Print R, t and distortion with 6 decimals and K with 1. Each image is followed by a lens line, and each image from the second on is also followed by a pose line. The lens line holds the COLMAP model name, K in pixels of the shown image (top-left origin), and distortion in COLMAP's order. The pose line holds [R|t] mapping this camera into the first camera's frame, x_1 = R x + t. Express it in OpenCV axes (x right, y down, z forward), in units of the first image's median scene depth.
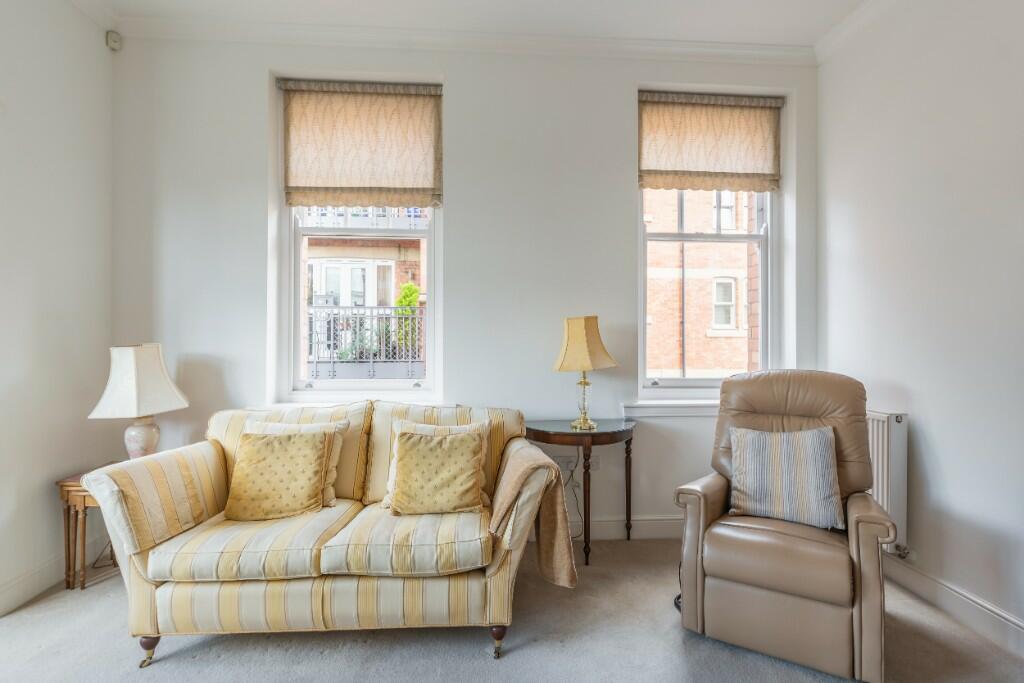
lens RADIAL K [[504.8, 0, 511.8], [0, 504.8, 336.9], [0, 0, 1]] dist [-0.000863, -0.000028]
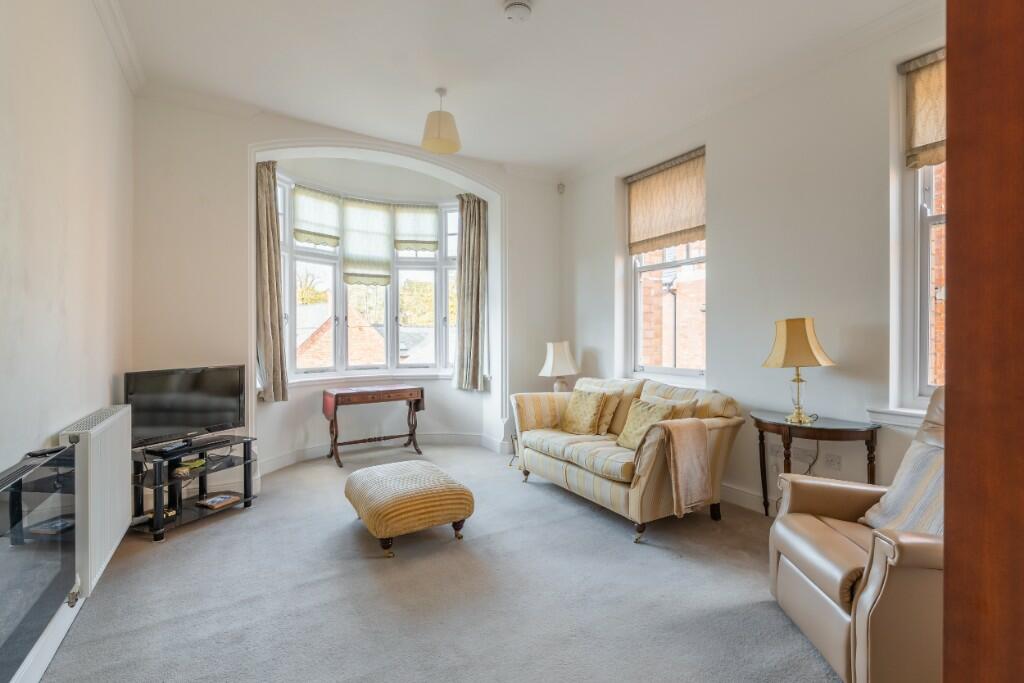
lens RADIAL K [[450.1, 0, 514.8], [0, 450.1, 343.2], [0, 0, 1]] dist [-0.000577, -0.000292]
pose [[0.461755, 0.010457, -0.886946, 0.809243], [-0.001414, 0.999938, 0.011053, 0.002826], [0.887006, -0.003849, 0.461741, 0.022224]]
